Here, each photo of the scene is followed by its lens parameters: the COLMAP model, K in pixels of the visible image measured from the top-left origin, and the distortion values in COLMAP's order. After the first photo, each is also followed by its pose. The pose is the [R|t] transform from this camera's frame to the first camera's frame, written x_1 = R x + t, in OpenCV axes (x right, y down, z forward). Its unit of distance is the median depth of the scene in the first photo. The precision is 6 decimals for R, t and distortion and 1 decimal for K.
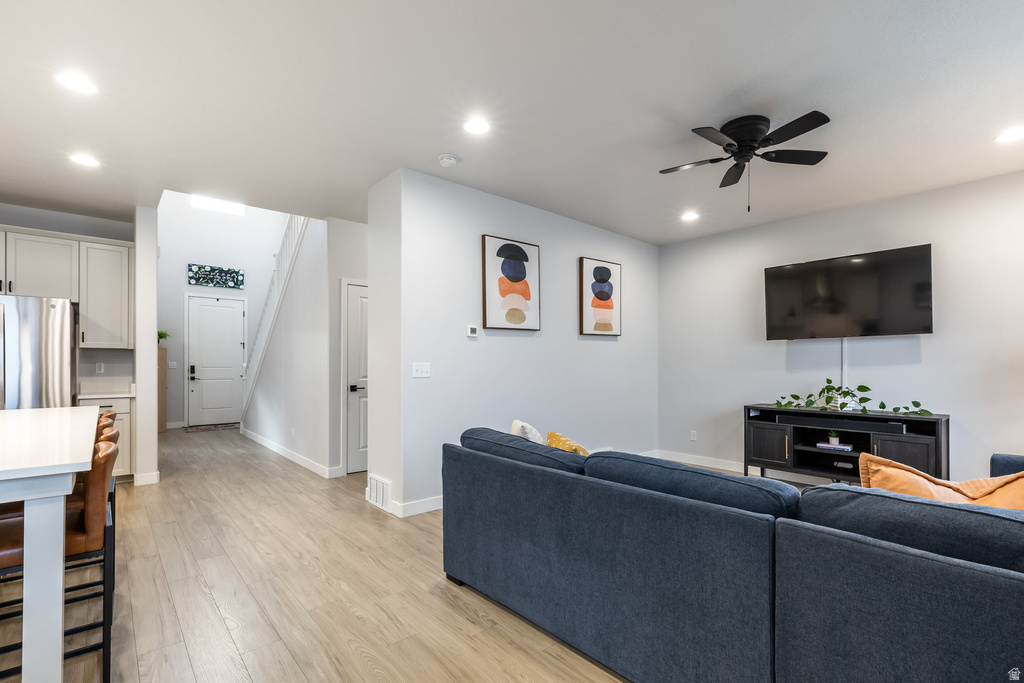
lens RADIAL K [[464.7, 0, 508.0], [0, 464.7, 364.8], [0, 0, 1]] dist [0.015348, 0.000781]
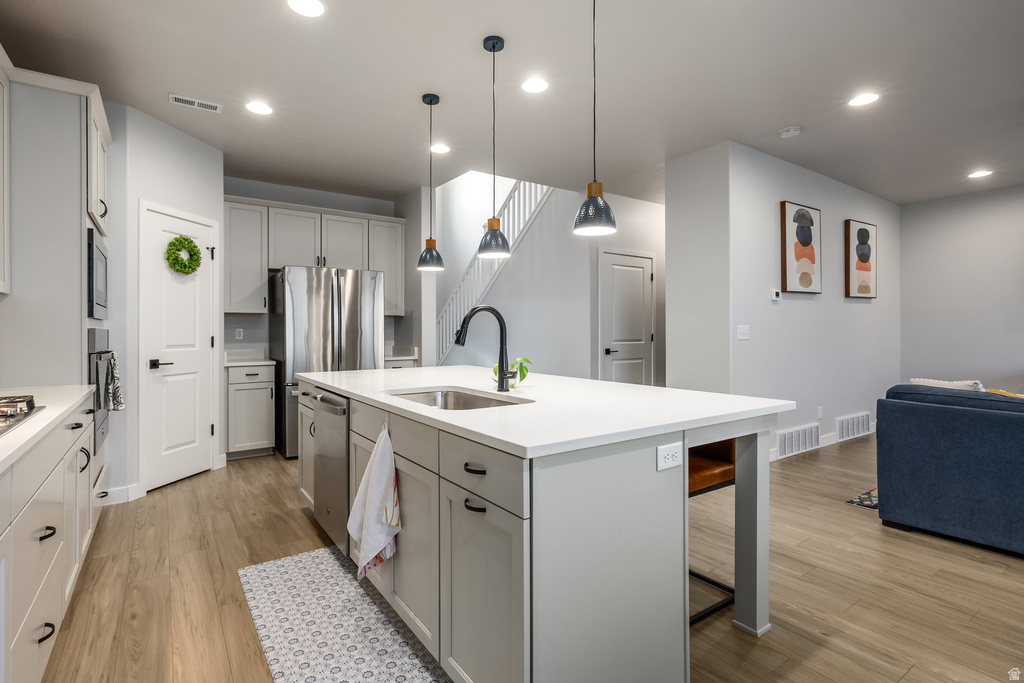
lens RADIAL K [[490.1, 0, 514.1], [0, 490.1, 328.4], [0, 0, 1]] dist [0.018750, -0.001377]
pose [[0.996455, -0.004700, -0.083991, -0.457292], [0.004082, 0.999963, -0.007526, 0.005909], [0.084023, 0.007157, 0.996438, -0.108408]]
